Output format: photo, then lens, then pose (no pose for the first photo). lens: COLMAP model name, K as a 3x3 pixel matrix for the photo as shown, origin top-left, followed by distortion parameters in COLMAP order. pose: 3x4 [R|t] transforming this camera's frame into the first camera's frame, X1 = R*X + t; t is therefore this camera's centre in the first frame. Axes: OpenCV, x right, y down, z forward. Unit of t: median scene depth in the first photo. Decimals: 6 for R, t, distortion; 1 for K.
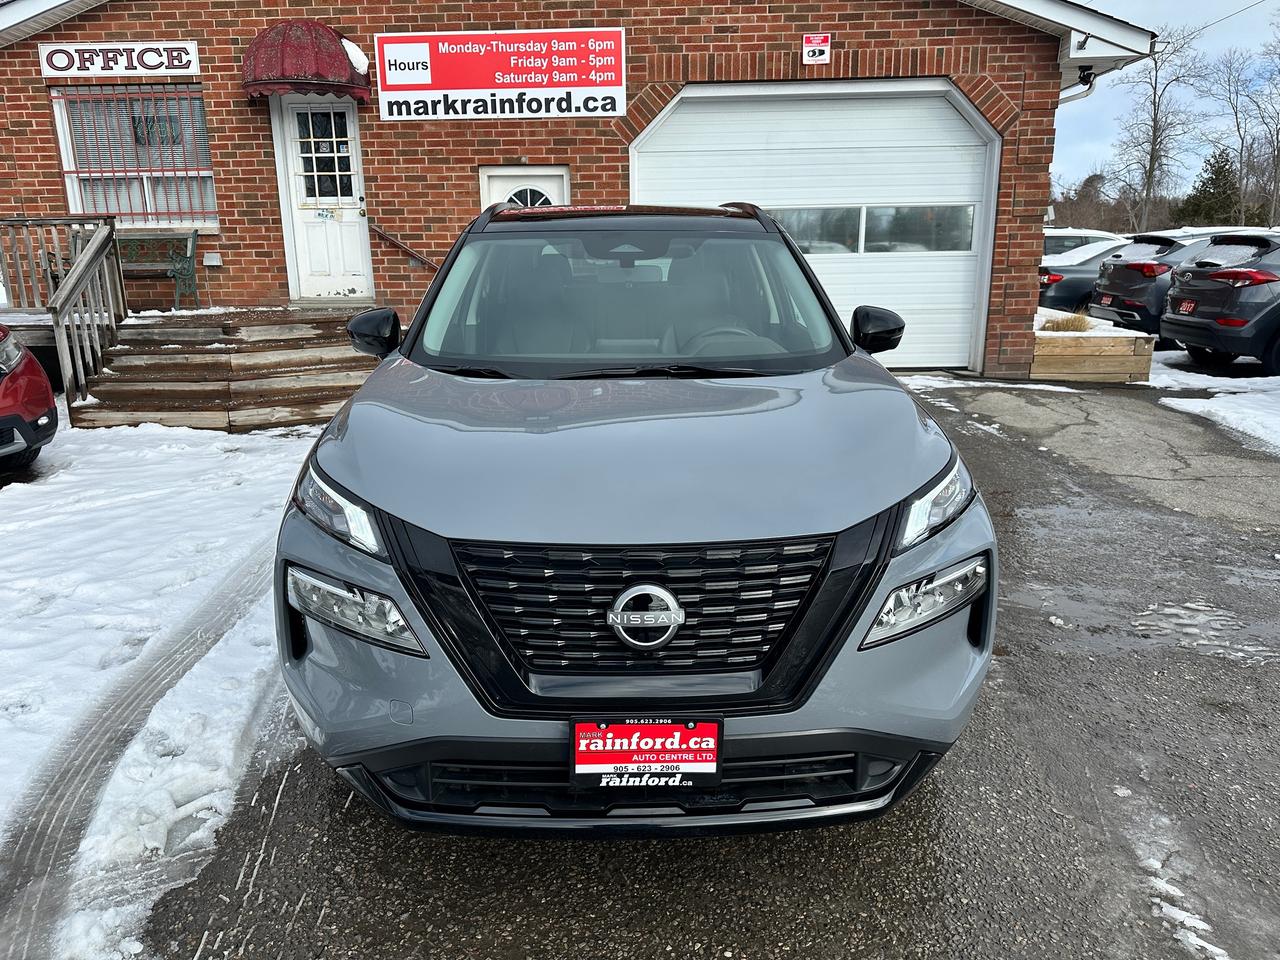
lens RADIAL K [[905.5, 0, 640.0], [0, 905.5, 480.0], [0, 0, 1]] dist [0.029391, -0.040206]
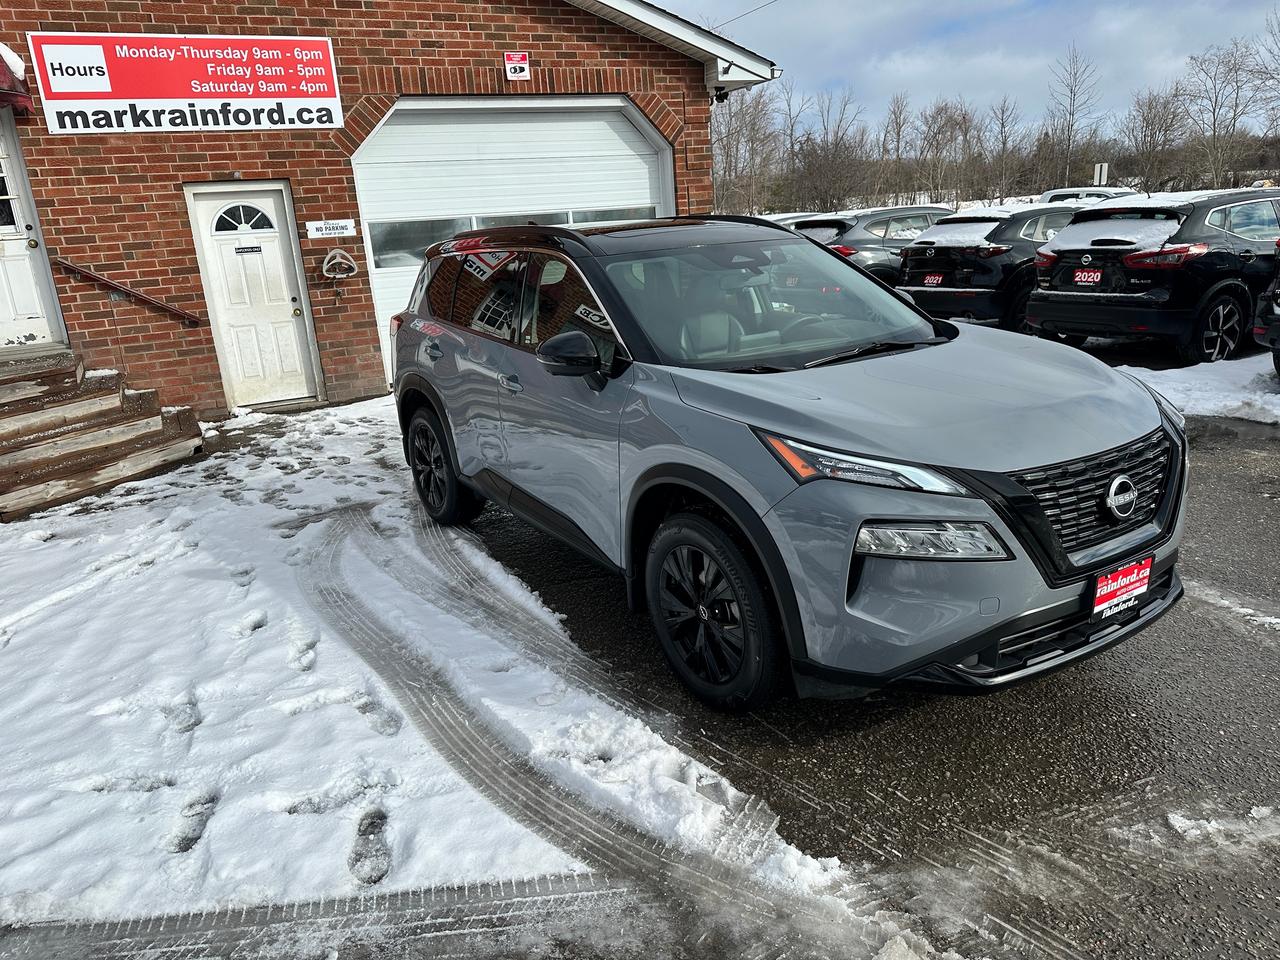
lens RADIAL K [[911.9, 0, 627.3], [0, 911.9, 484.4], [0, 0, 1]] dist [0.022399, -0.028175]
pose [[0.862475, -0.185020, 0.471067, -0.286472], [0.182702, 0.981838, 0.051126, -0.020084], [-0.471971, 0.041970, 0.880614, 0.008197]]
